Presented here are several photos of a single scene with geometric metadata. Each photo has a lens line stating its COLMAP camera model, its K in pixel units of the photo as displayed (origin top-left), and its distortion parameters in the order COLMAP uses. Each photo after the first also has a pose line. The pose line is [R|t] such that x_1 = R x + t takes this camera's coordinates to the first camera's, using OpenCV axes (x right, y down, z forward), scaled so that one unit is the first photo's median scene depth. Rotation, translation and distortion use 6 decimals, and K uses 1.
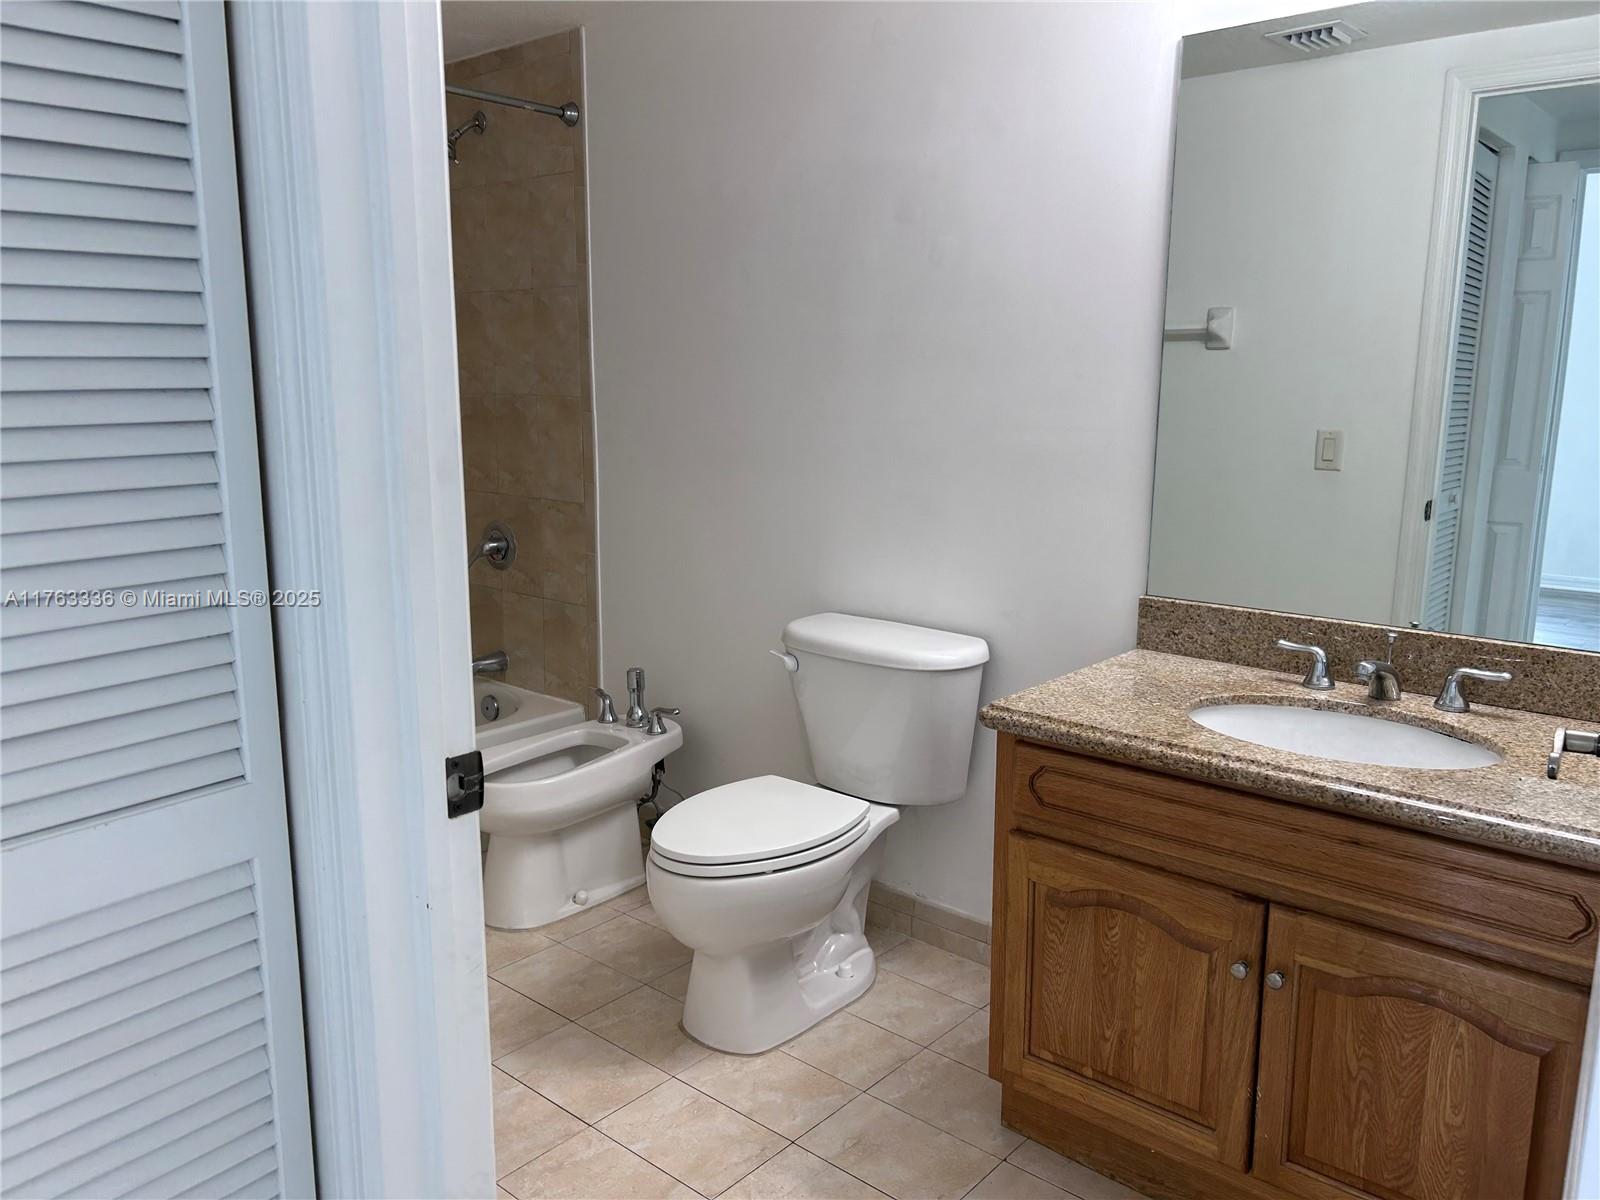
lens RADIAL K [[1181.4, 0, 800.0], [0, 1181.4, 600.0], [0, 0, 1]] dist [0.029033, -0.007220]
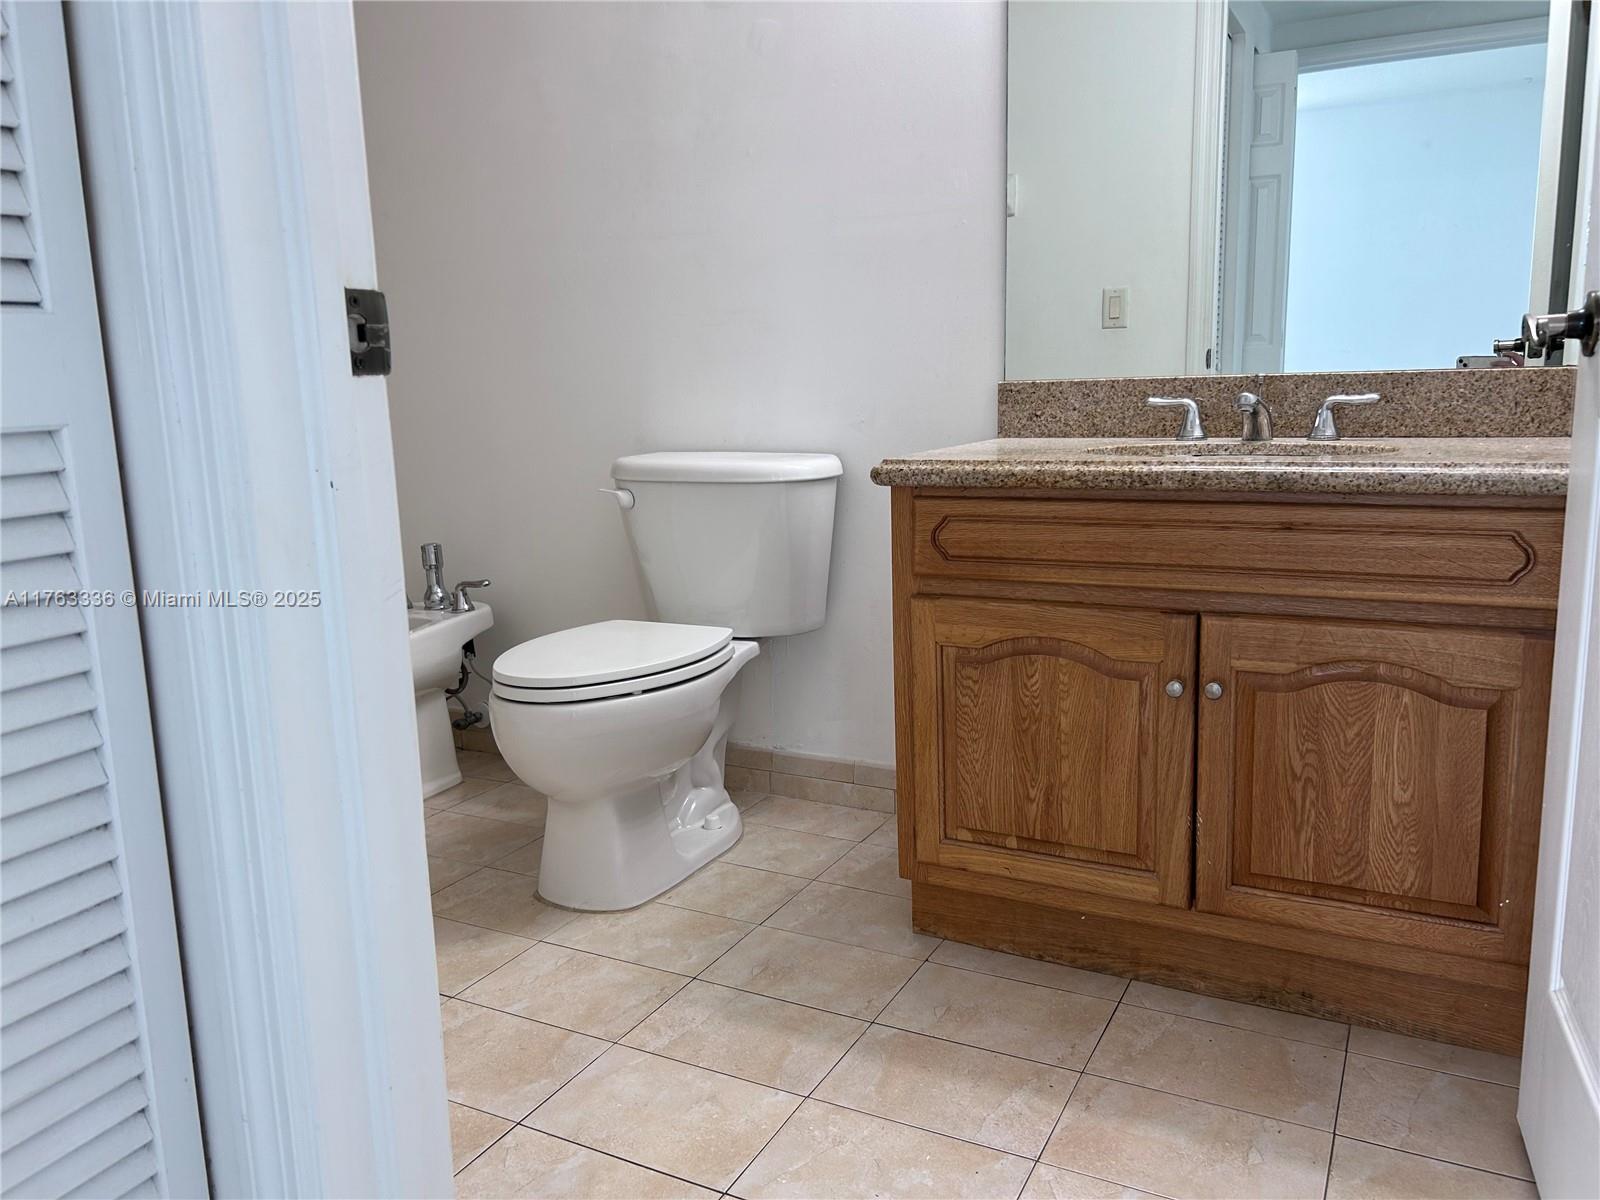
lens RADIAL K [[1169.9, 0, 800.0], [0, 1169.9, 600.0], [0, 0, 1]] dist [0.103053, -0.124351]
pose [[0.971559, -0.067428, 0.226997, -0.117783], [0.072100, 0.997321, -0.012345, 0.206248], [-0.225556, 0.028361, 0.973817, 0.128466]]
